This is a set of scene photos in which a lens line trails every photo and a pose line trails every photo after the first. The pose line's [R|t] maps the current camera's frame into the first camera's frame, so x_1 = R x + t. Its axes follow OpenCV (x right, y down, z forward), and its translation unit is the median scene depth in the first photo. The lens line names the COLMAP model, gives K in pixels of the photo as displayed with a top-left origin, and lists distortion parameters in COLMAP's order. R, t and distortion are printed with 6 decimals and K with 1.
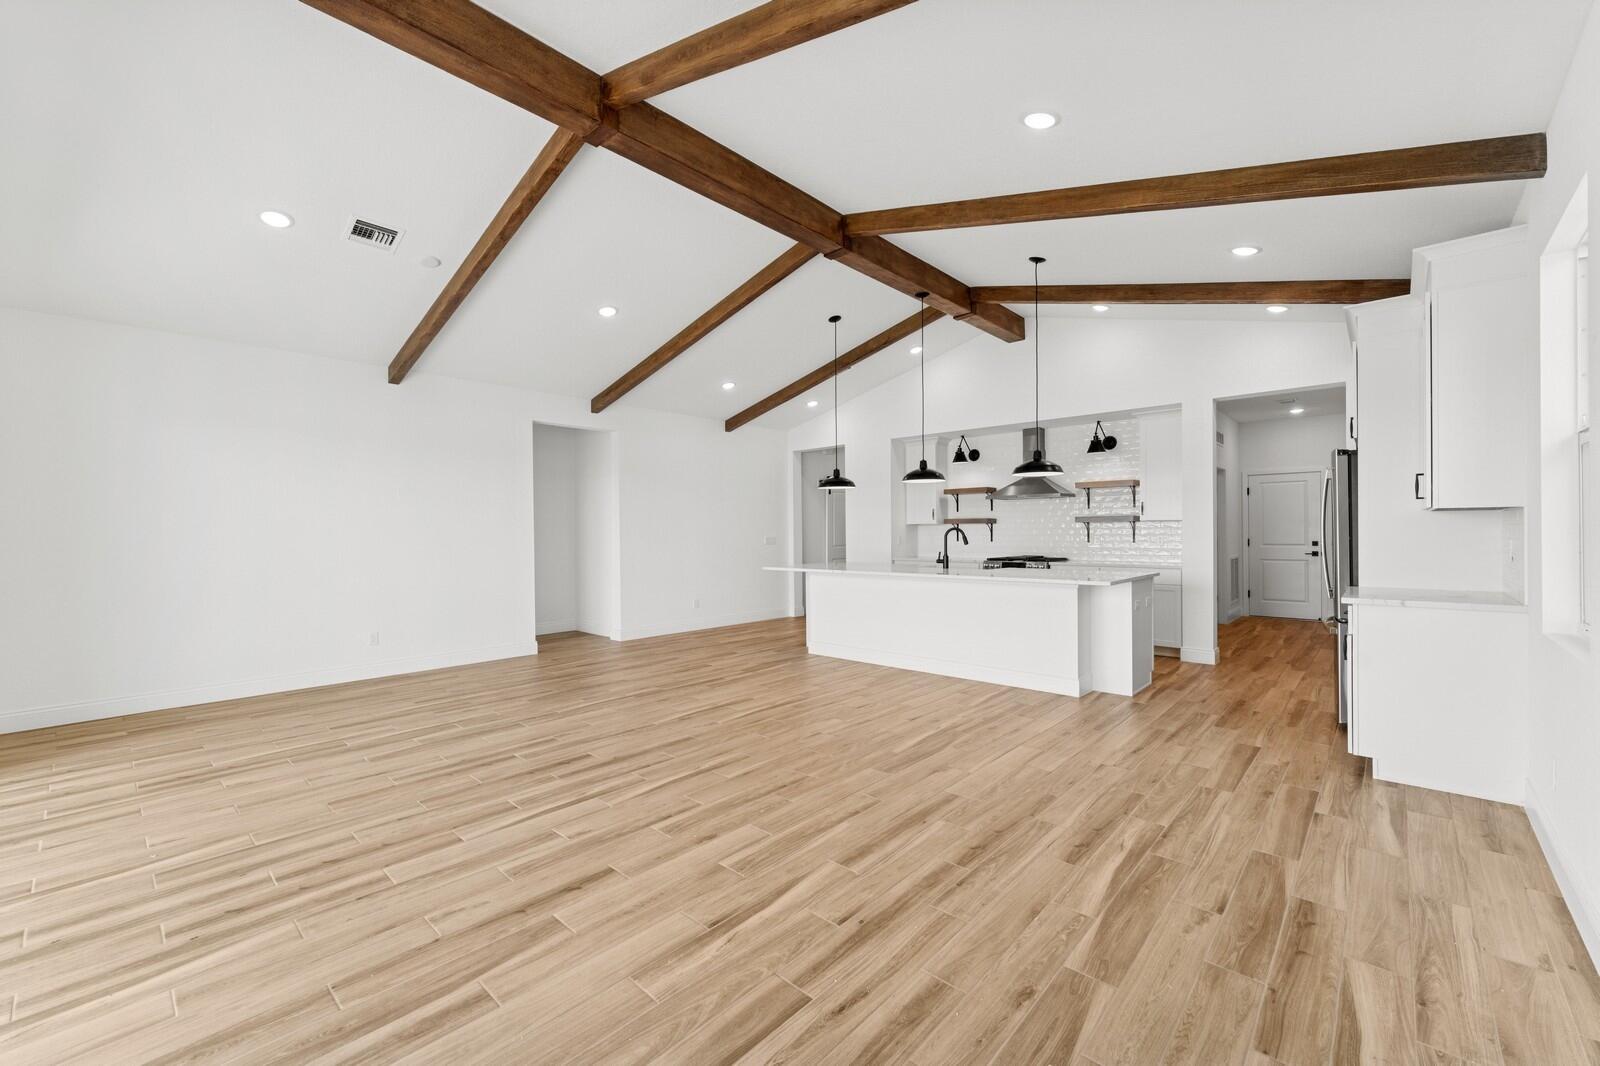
lens RADIAL K [[652.2, 0, 805.5], [0, 652.2, 537.4], [0, 0, 1]] dist [0.001274, -0.000083]
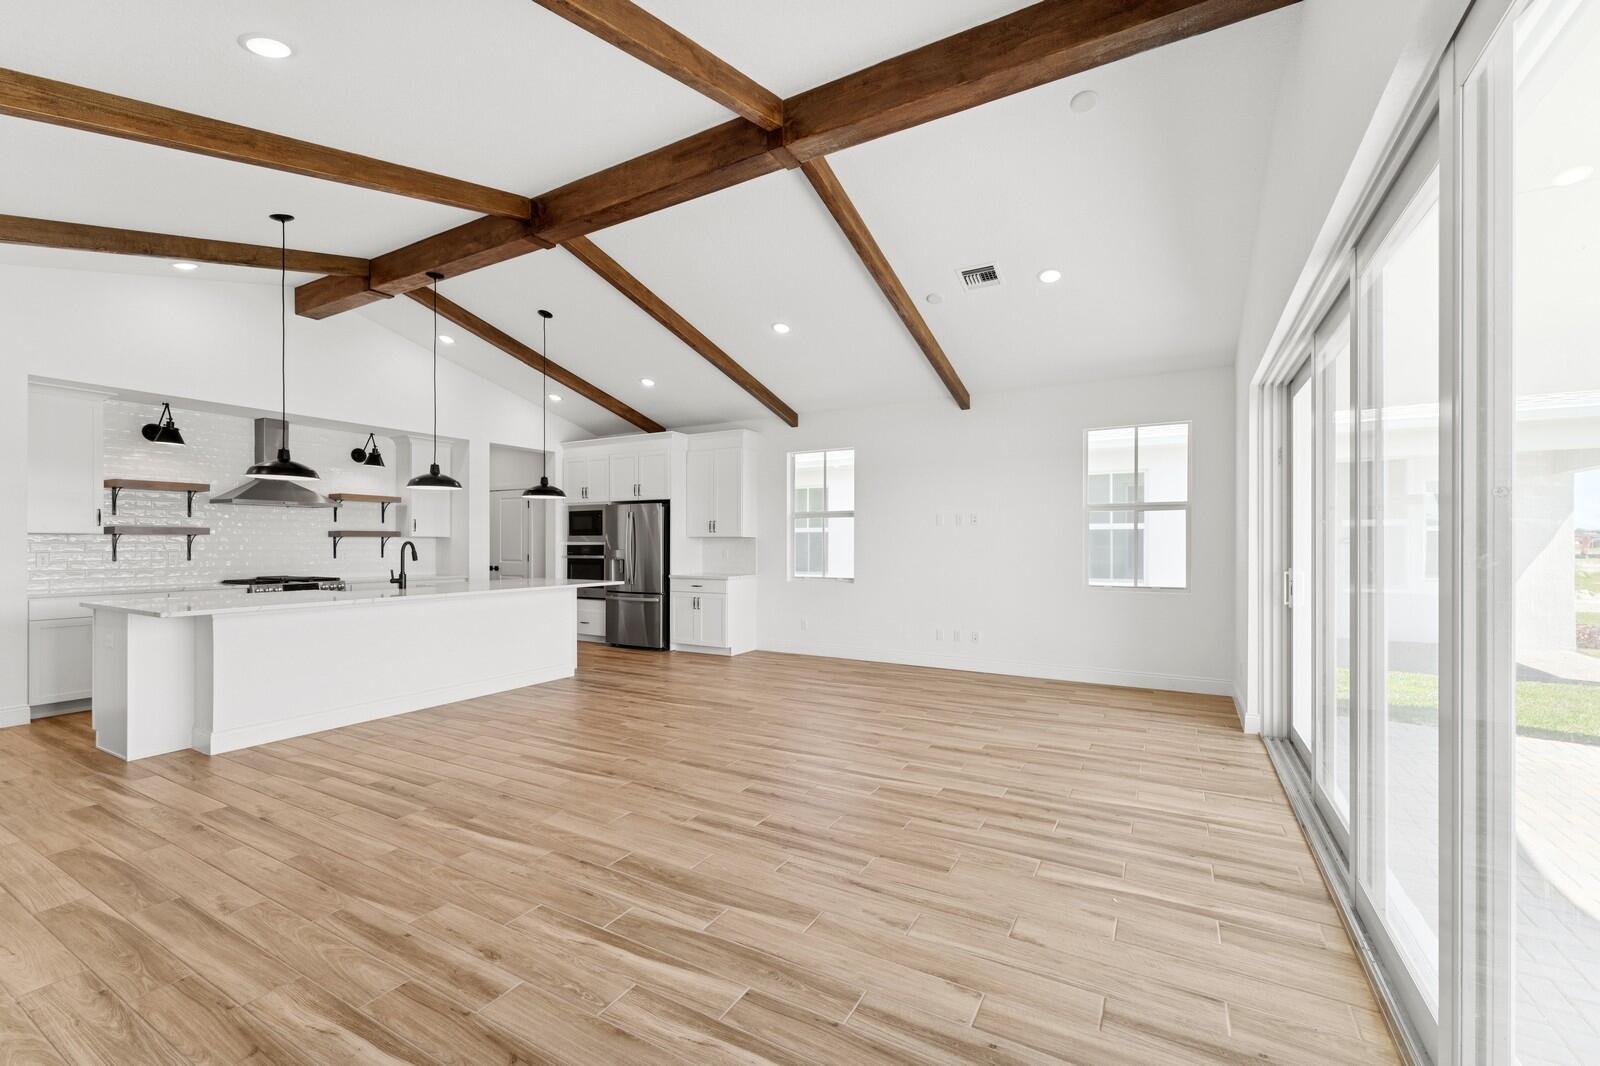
lens RADIAL K [[652.2, 0, 805.5], [0, 652.2, 537.4], [0, 0, 1]] dist [0.001274, -0.000083]
pose [[-0.223022, 0.017814, 0.974651, -1.138830], [0.009035, 0.999828, -0.016207, -0.001381], [-0.974771, 0.005191, -0.223145, 1.028736]]
